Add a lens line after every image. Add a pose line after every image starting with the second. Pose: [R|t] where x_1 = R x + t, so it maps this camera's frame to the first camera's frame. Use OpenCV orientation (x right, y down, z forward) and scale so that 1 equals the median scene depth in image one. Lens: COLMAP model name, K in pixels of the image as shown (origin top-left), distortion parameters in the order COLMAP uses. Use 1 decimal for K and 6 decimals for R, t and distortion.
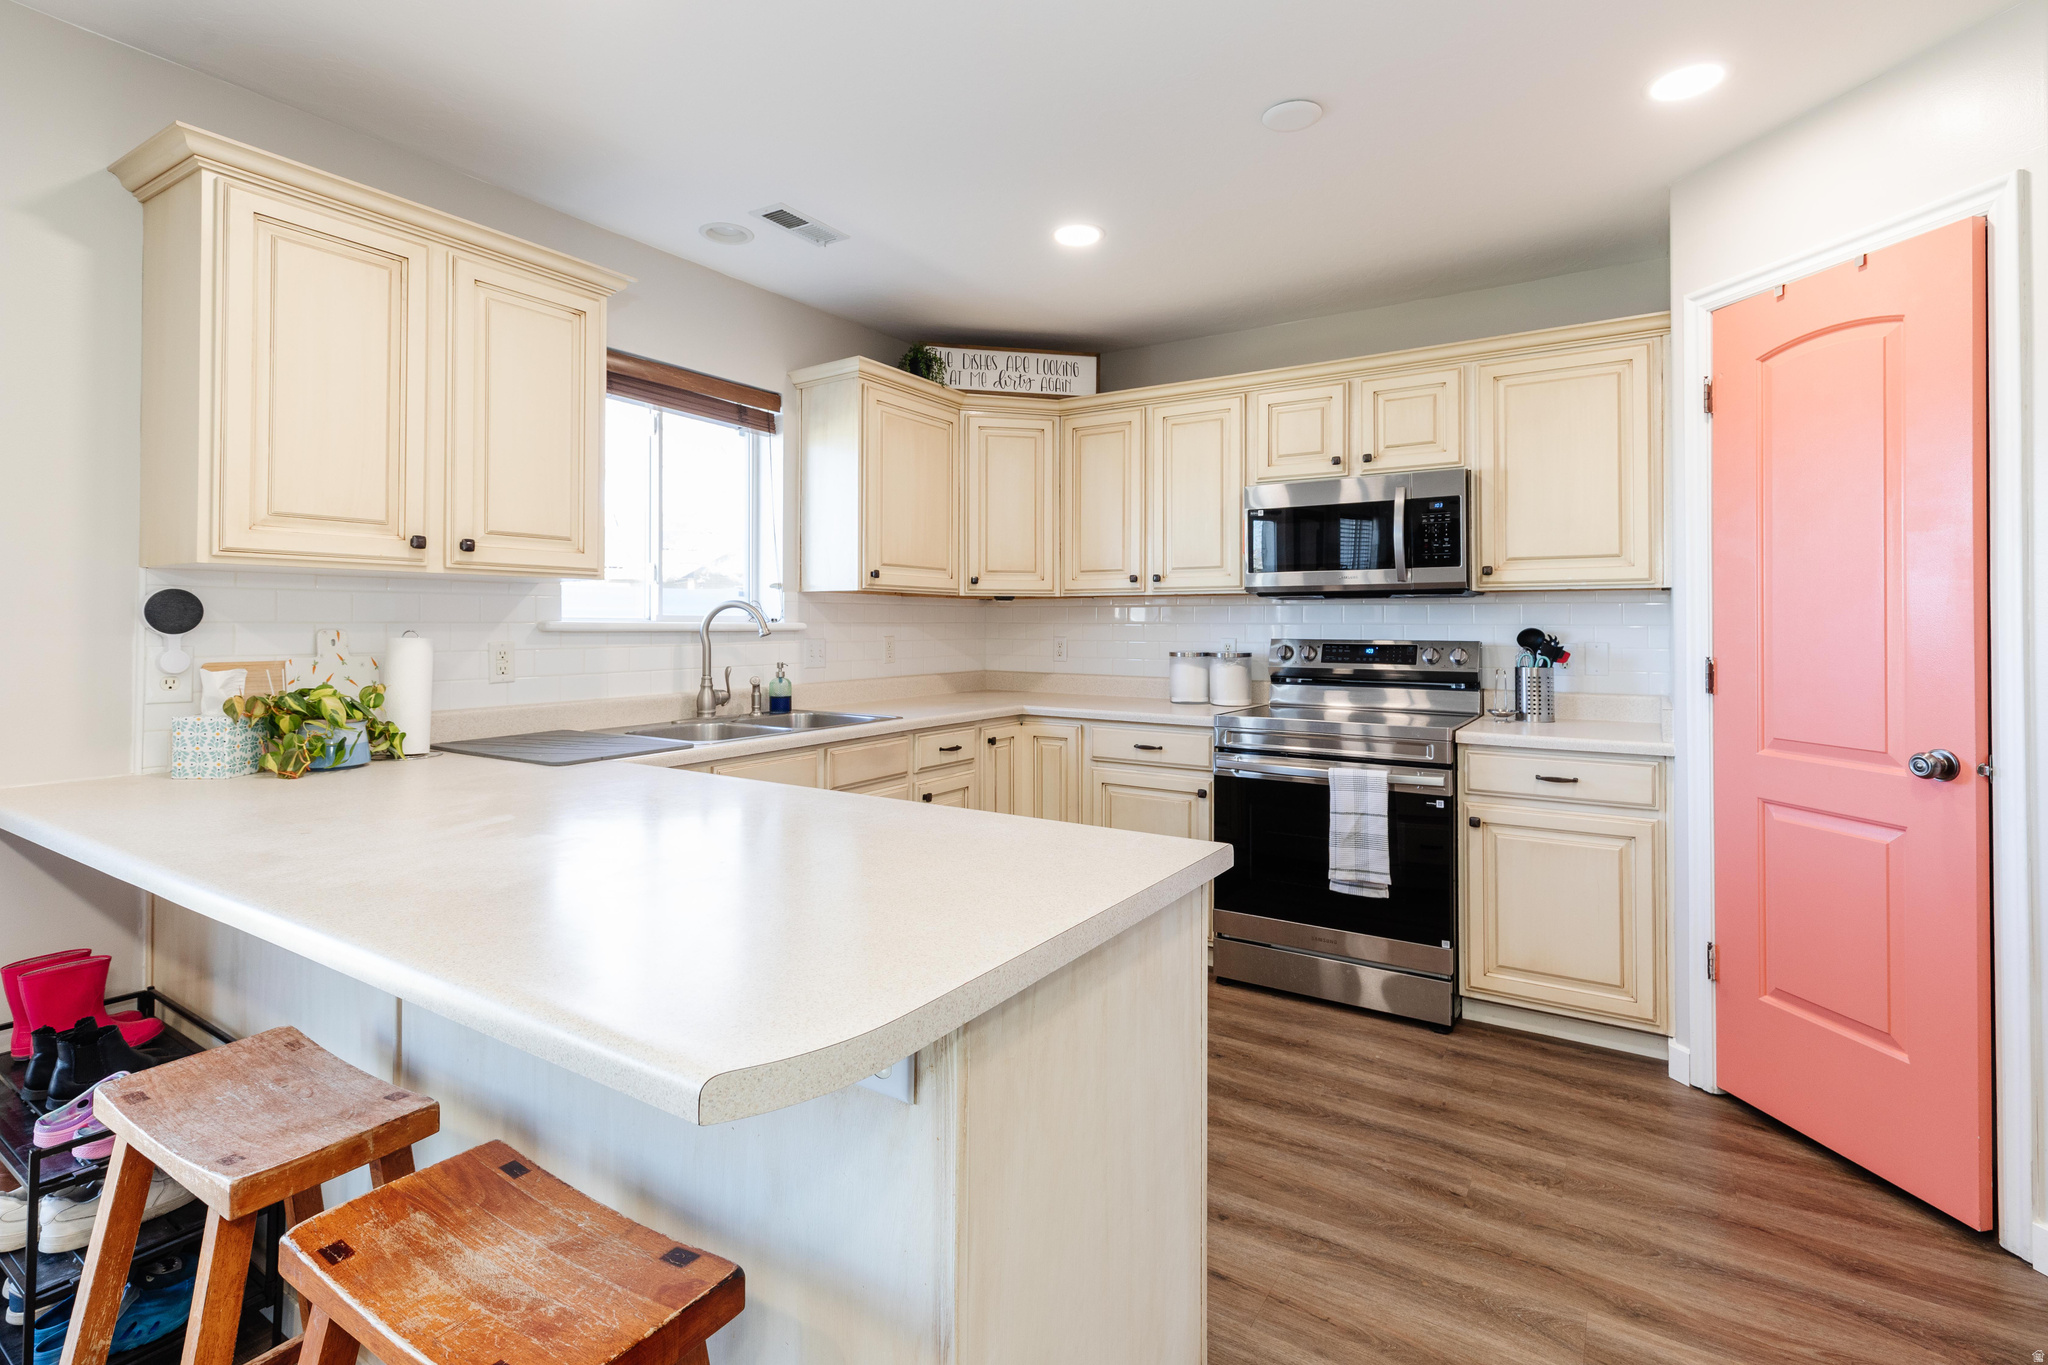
lens RADIAL K [[944.8, 0, 1024.3], [0, 944.8, 616.2], [0, 0, 1]] dist [0.009521, -0.001414]
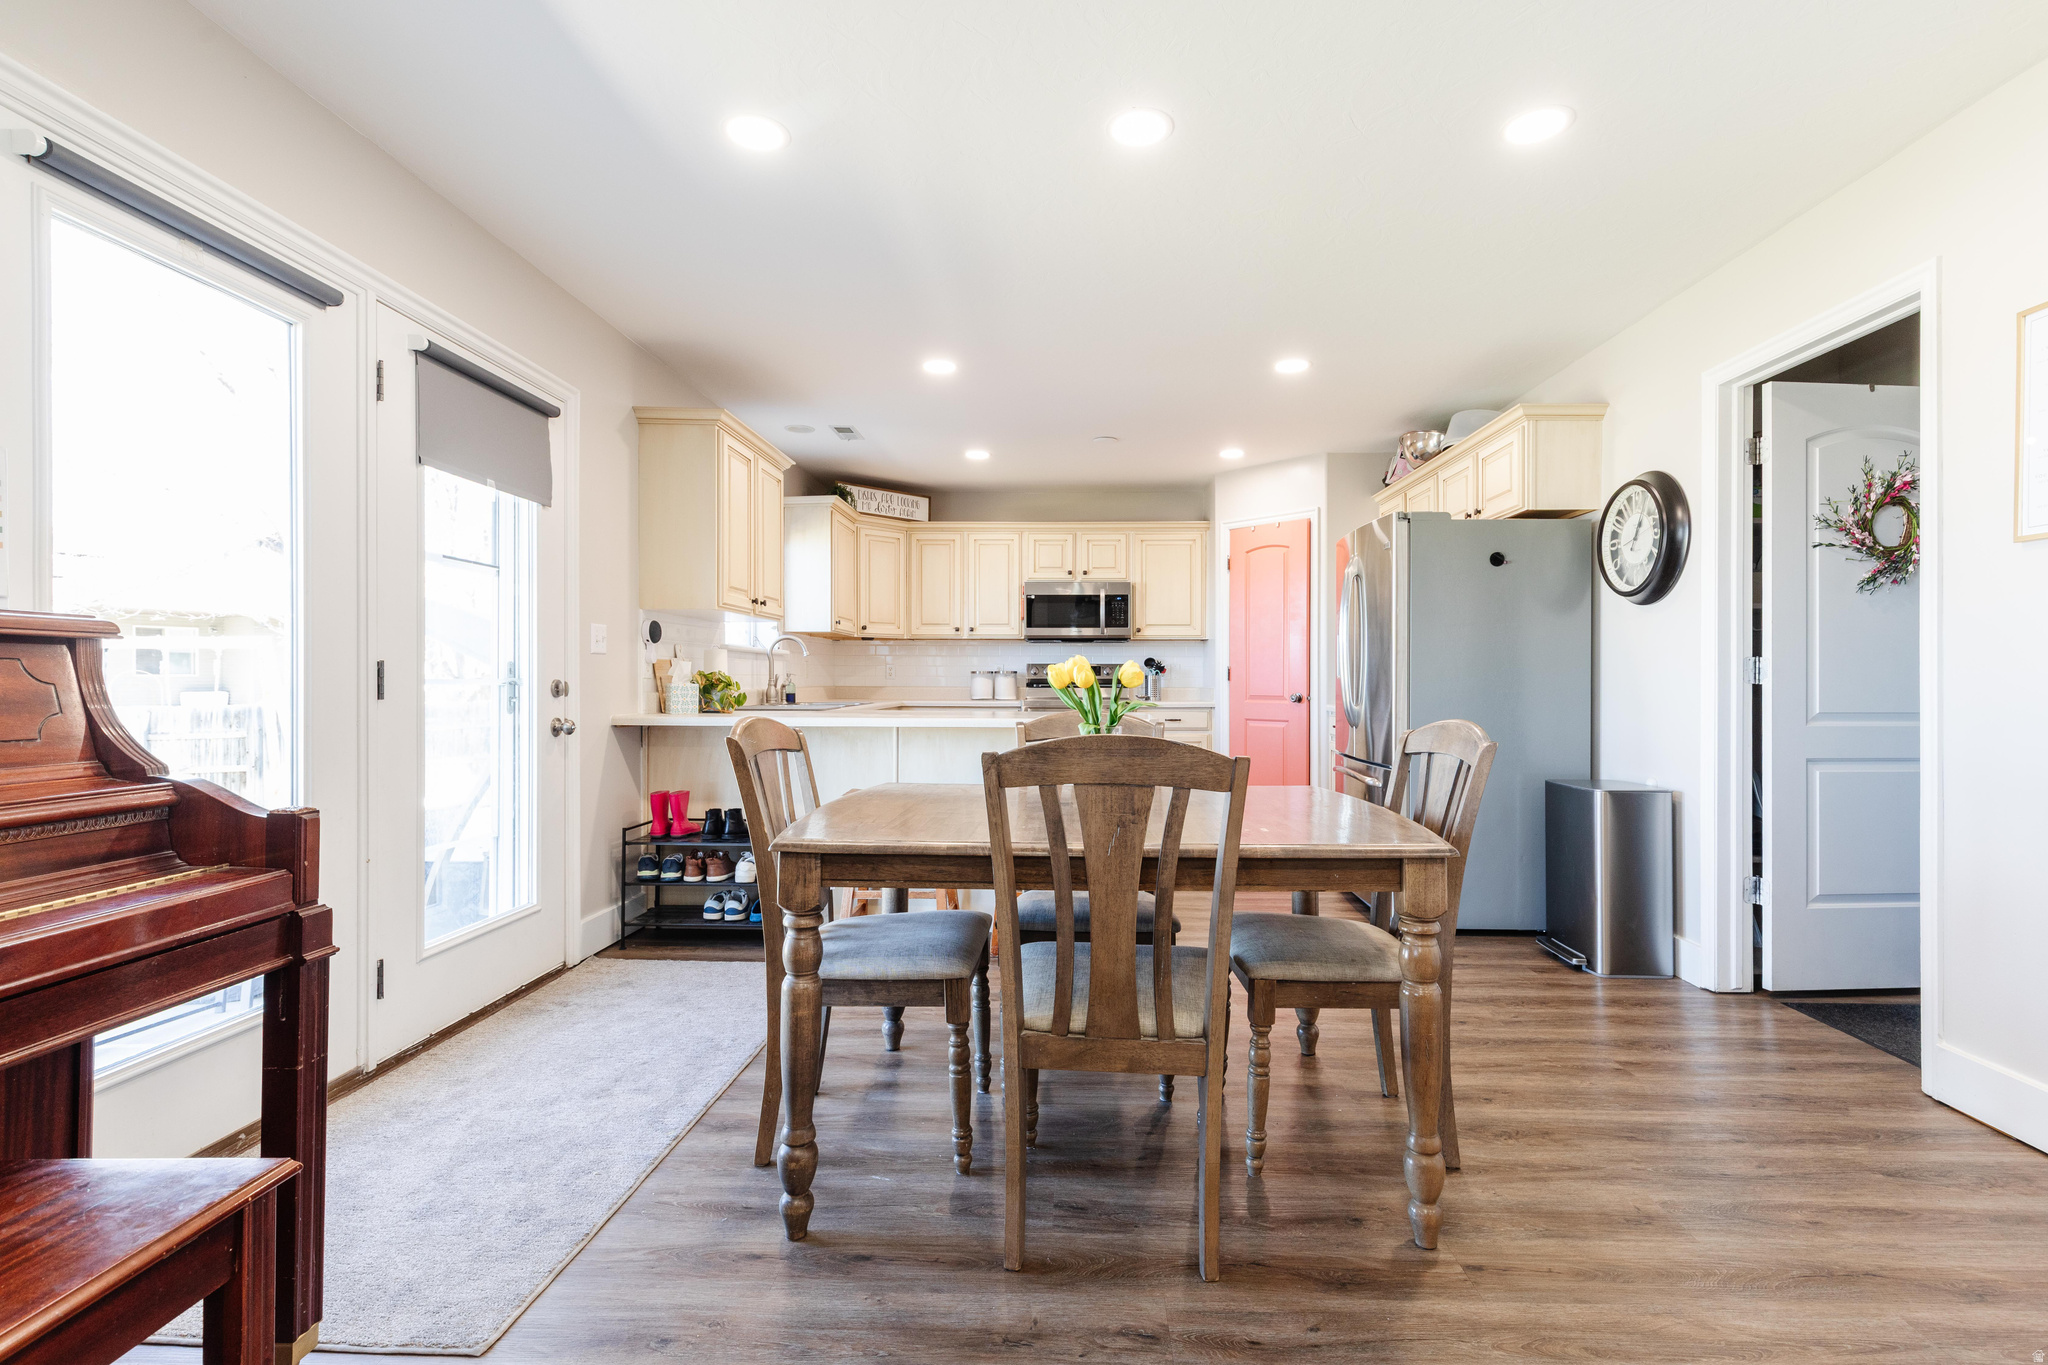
lens RADIAL K [[944.8, 0, 1024.2], [0, 944.8, 679.8], [0, 0, 1]] dist [0.009521, -0.001414]
pose [[0.865293, 0.000613, 0.501267, -0.791664], [-0.005299, 0.999955, 0.007925, 0.048390], [-0.501239, -0.009513, 0.865257, -0.709946]]
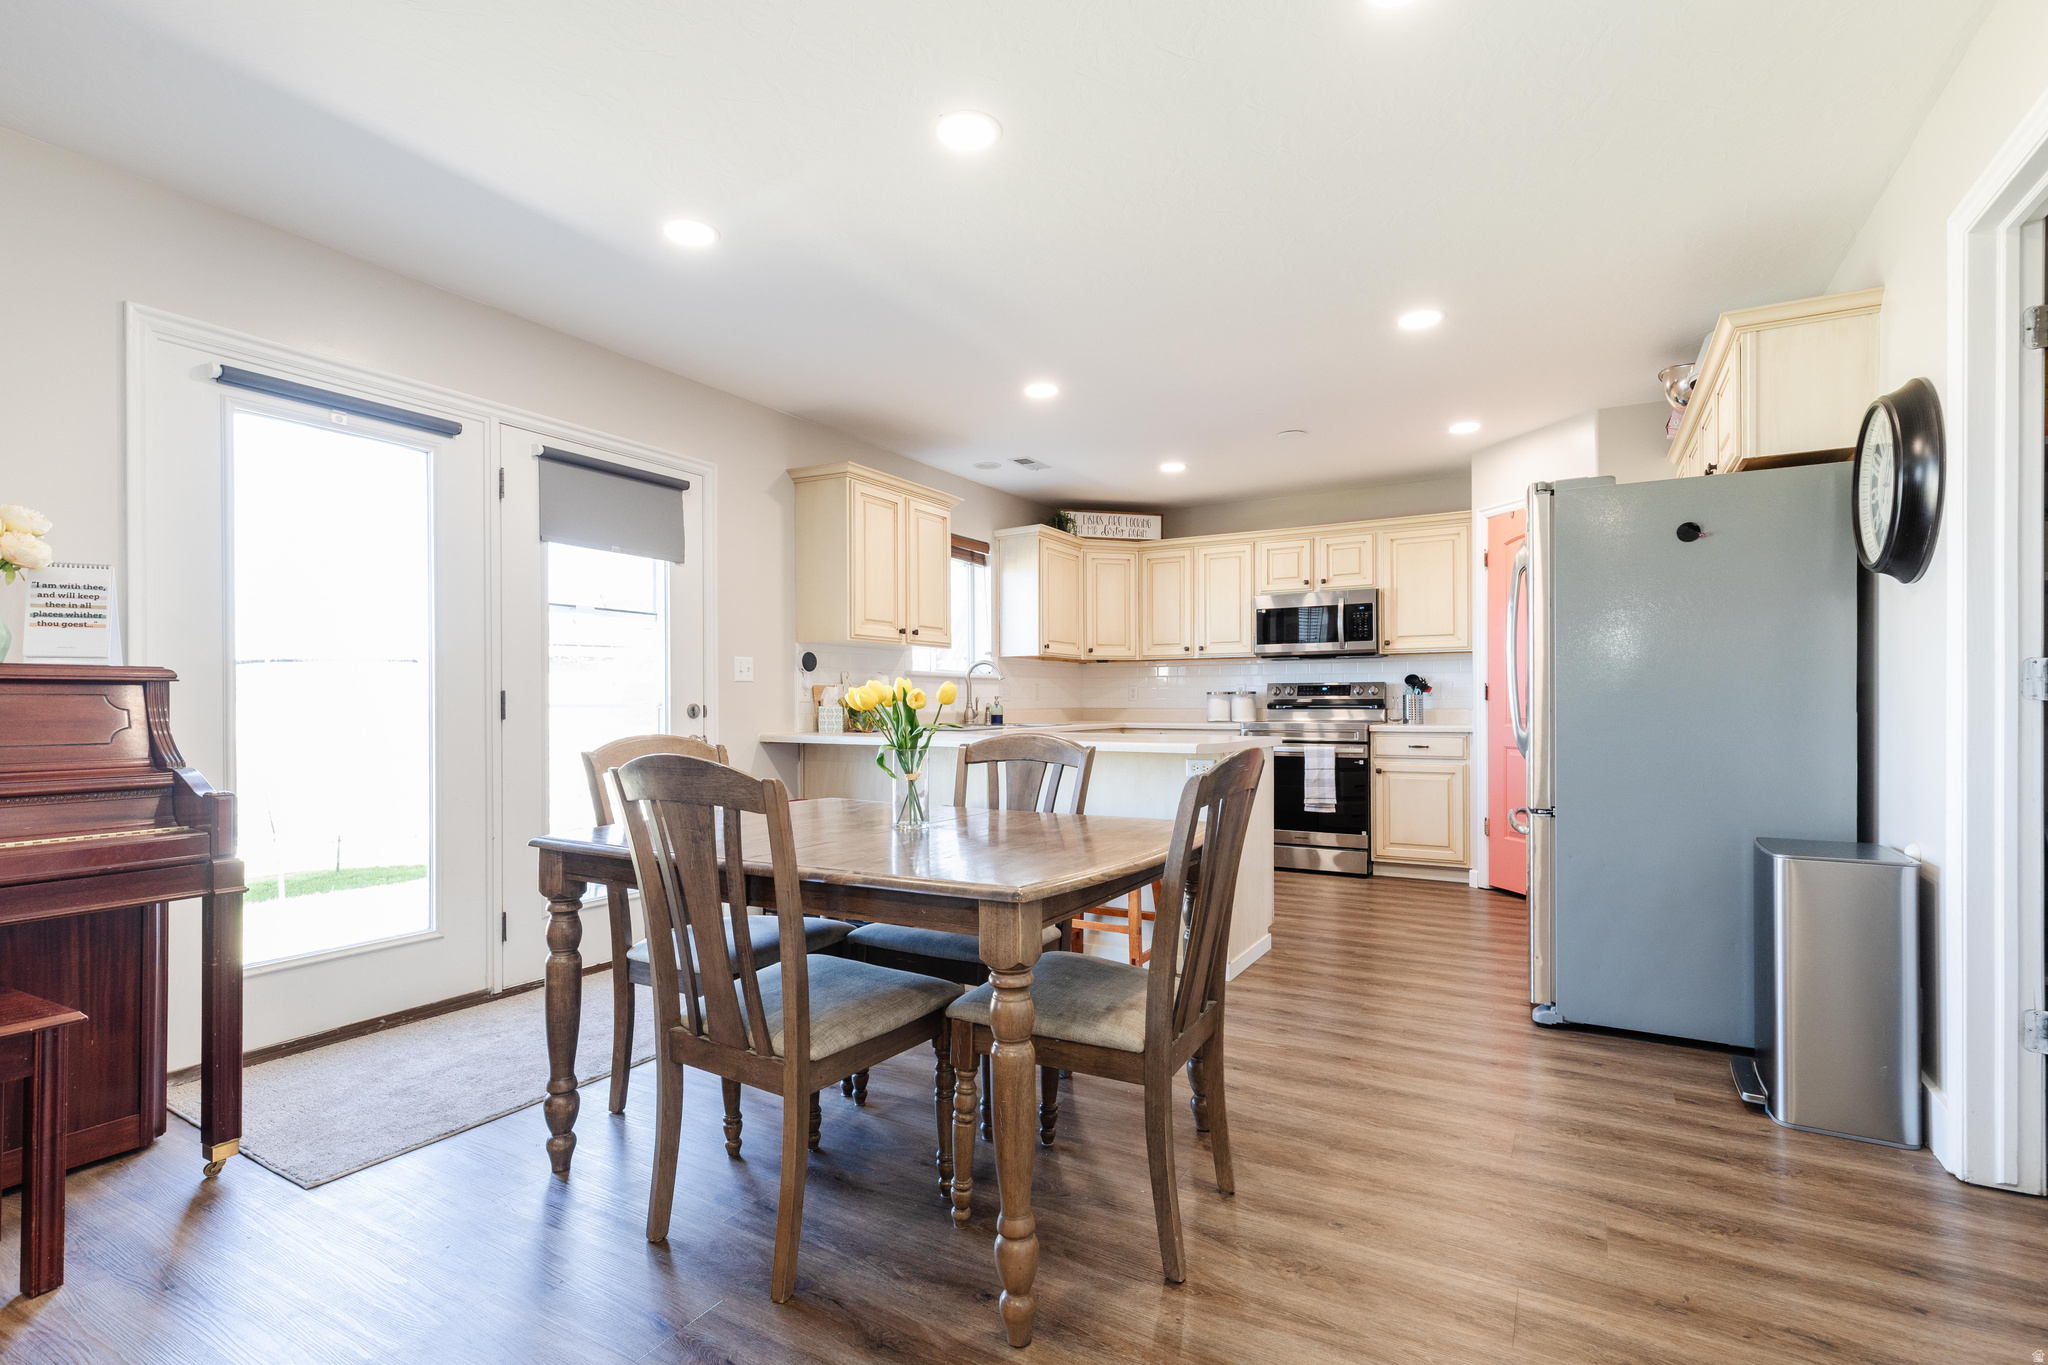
lens RADIAL K [[944.8, 0, 996.0], [0, 944.8, 704.1], [0, 0, 1]] dist [0.009521, -0.001414]
pose [[0.999653, -0.005632, 0.025717, -0.327417], [0.005365, 0.999931, 0.010434, 0.048719], [-0.025774, -0.010293, 0.999615, -0.836633]]
